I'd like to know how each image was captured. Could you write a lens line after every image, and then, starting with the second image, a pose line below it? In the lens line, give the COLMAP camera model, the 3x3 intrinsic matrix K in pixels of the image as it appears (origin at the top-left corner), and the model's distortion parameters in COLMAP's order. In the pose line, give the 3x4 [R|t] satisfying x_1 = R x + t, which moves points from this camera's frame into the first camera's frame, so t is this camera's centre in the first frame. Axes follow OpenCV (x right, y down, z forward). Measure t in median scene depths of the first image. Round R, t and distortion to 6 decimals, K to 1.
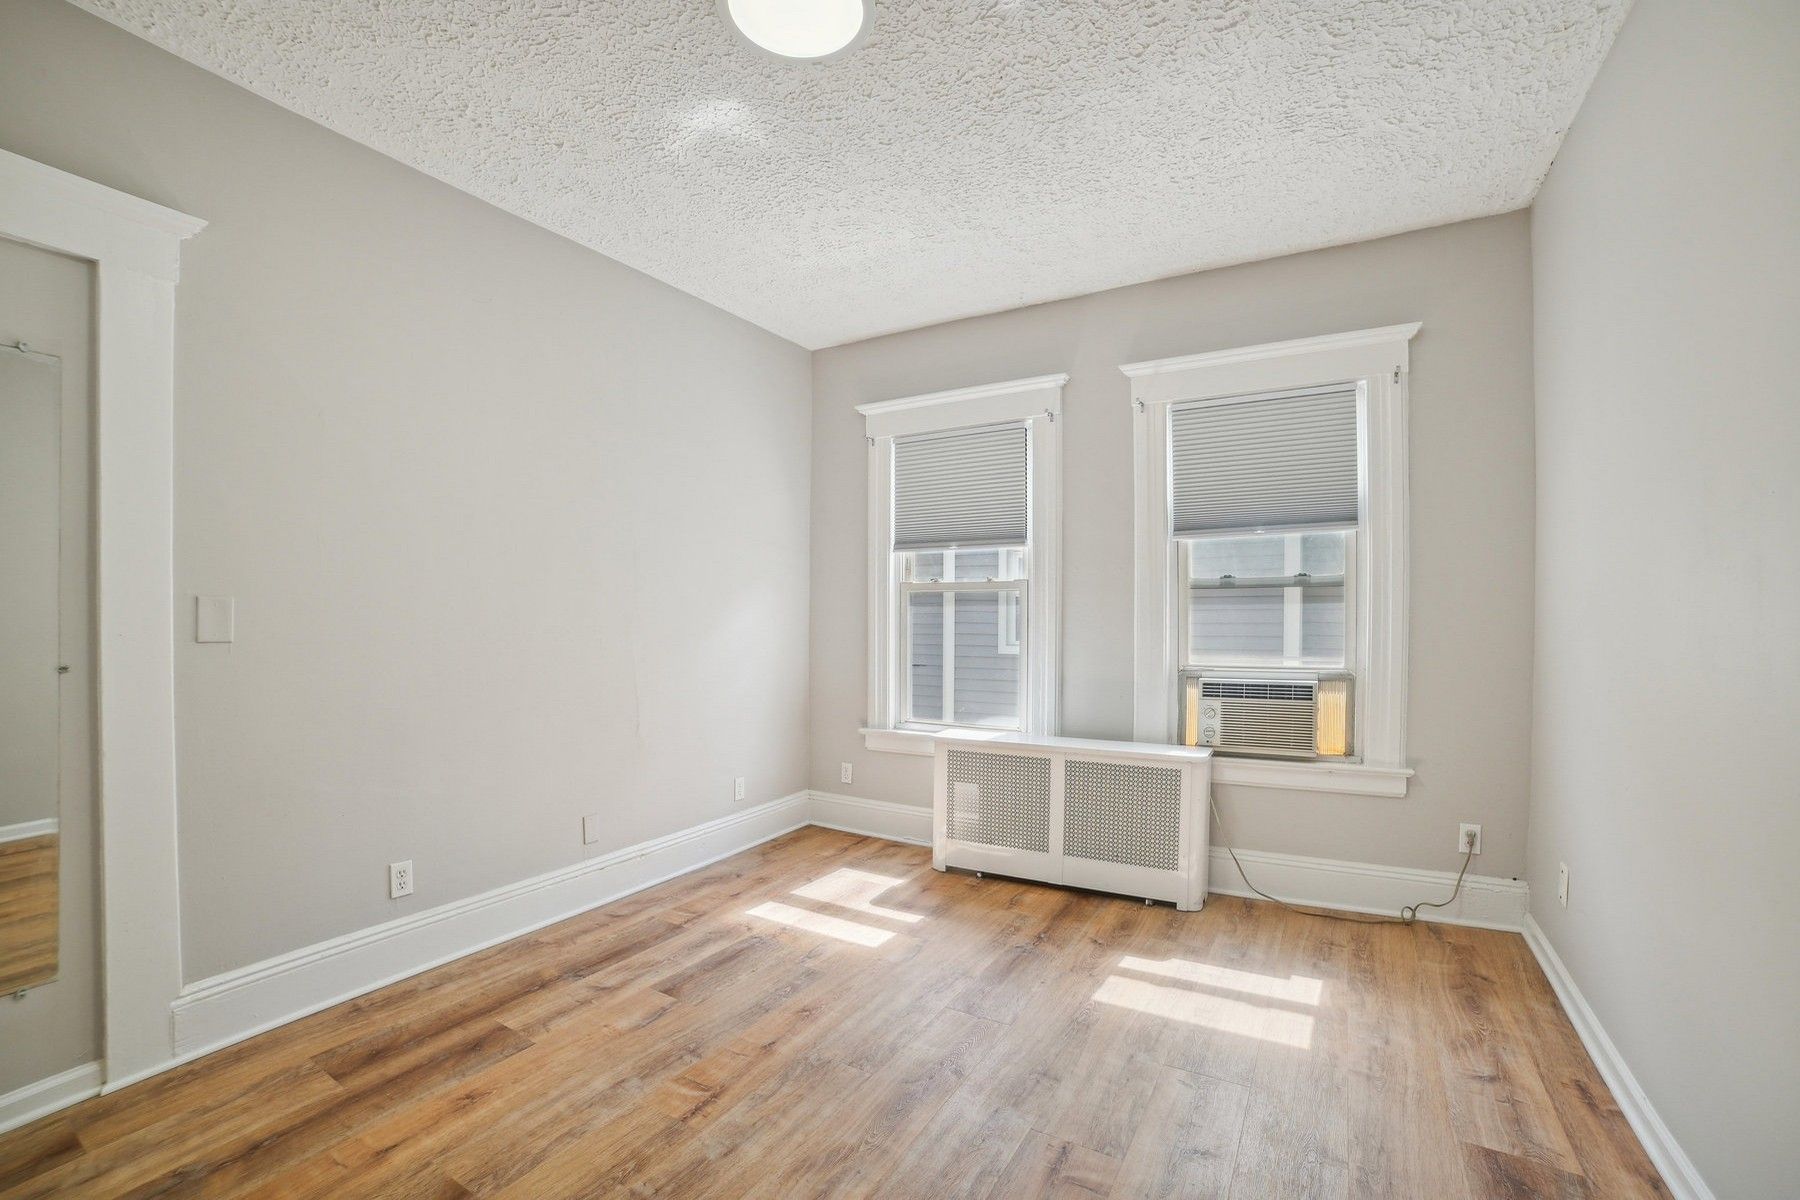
lens RADIAL K [[715.7, 0, 894.4], [0, 715.7, 606.1], [0, 0, 1]] dist [-0.007517, 0.000093]
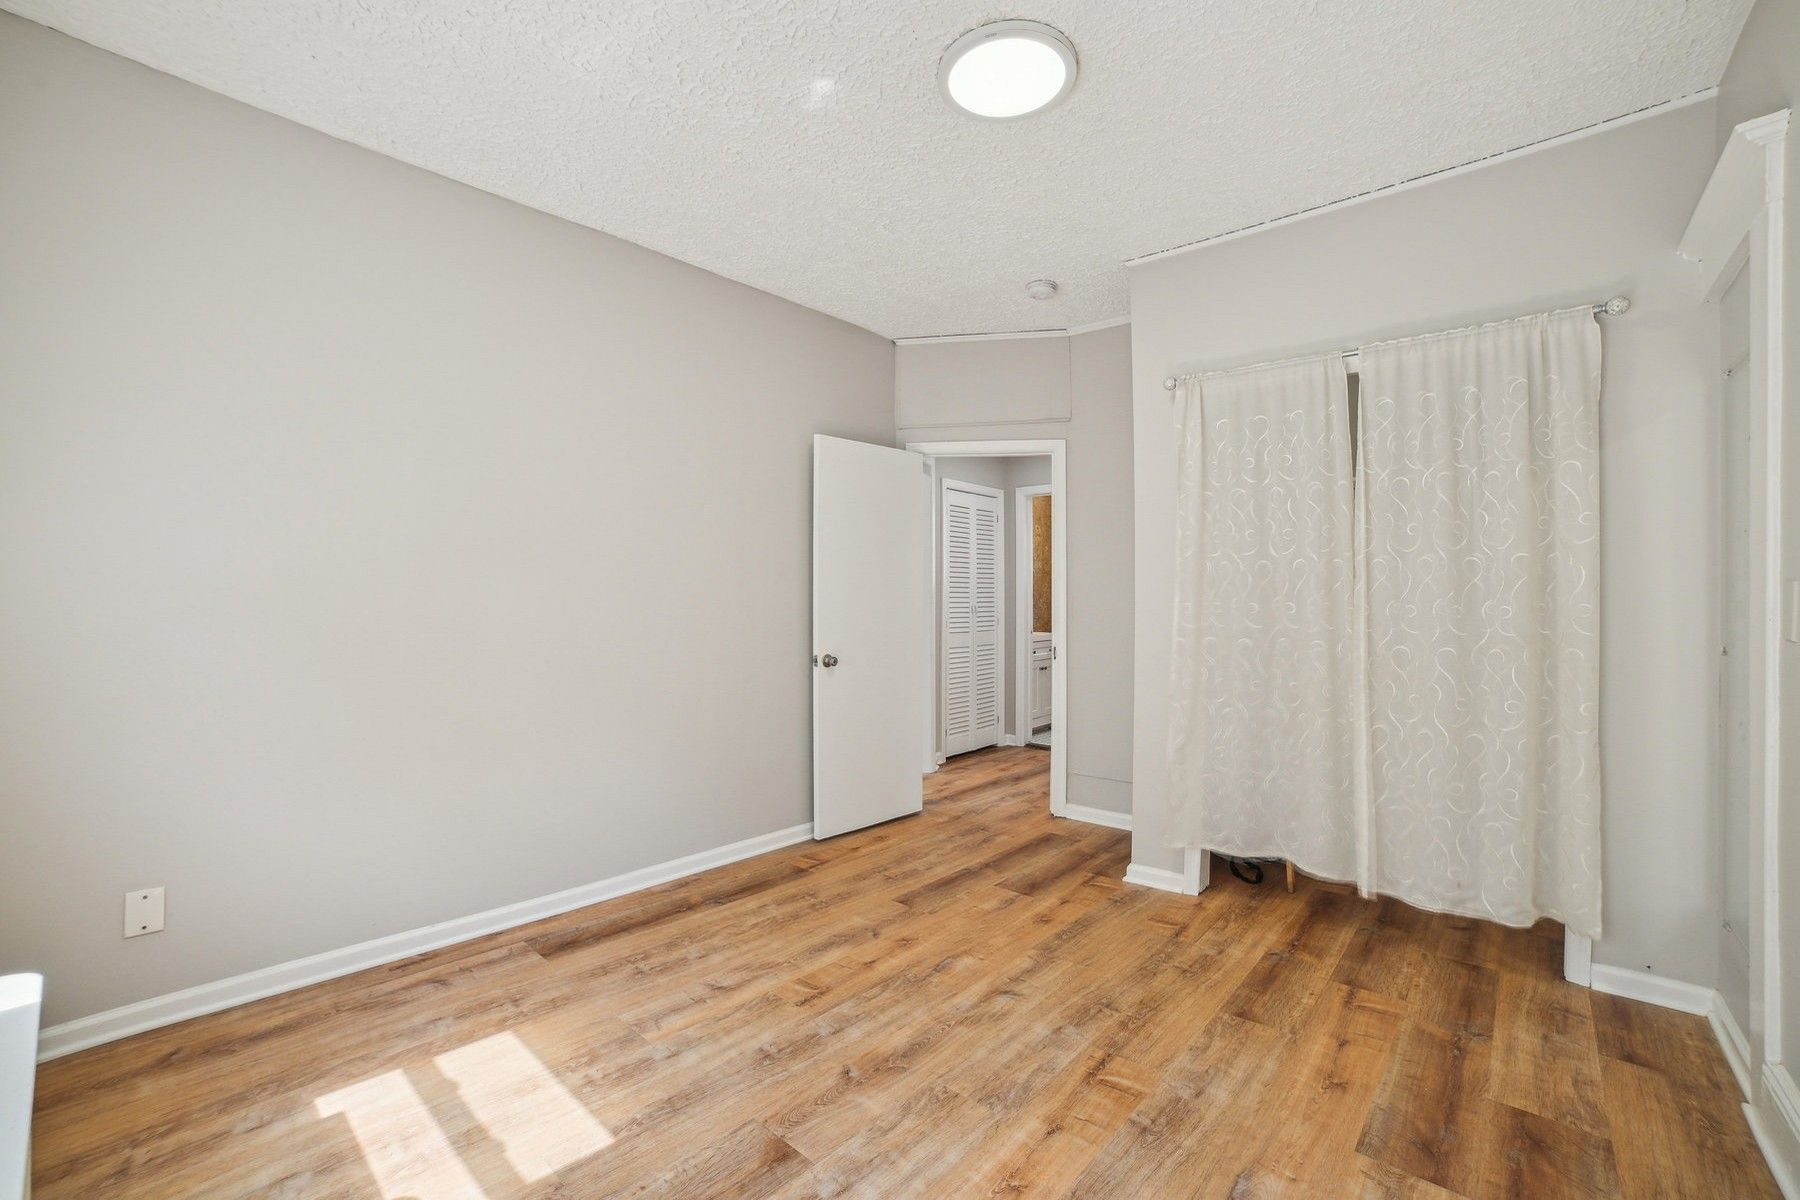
lens RADIAL K [[715.7, 0, 894.4], [0, 715.7, 606.1], [0, 0, 1]] dist [-0.007517, 0.000093]
pose [[-0.979759, -0.001567, 0.200177, -0.178704], [-0.000964, 0.999995, 0.003107, 0.010553], [-0.200181, 0.002851, -0.979755, 2.066741]]
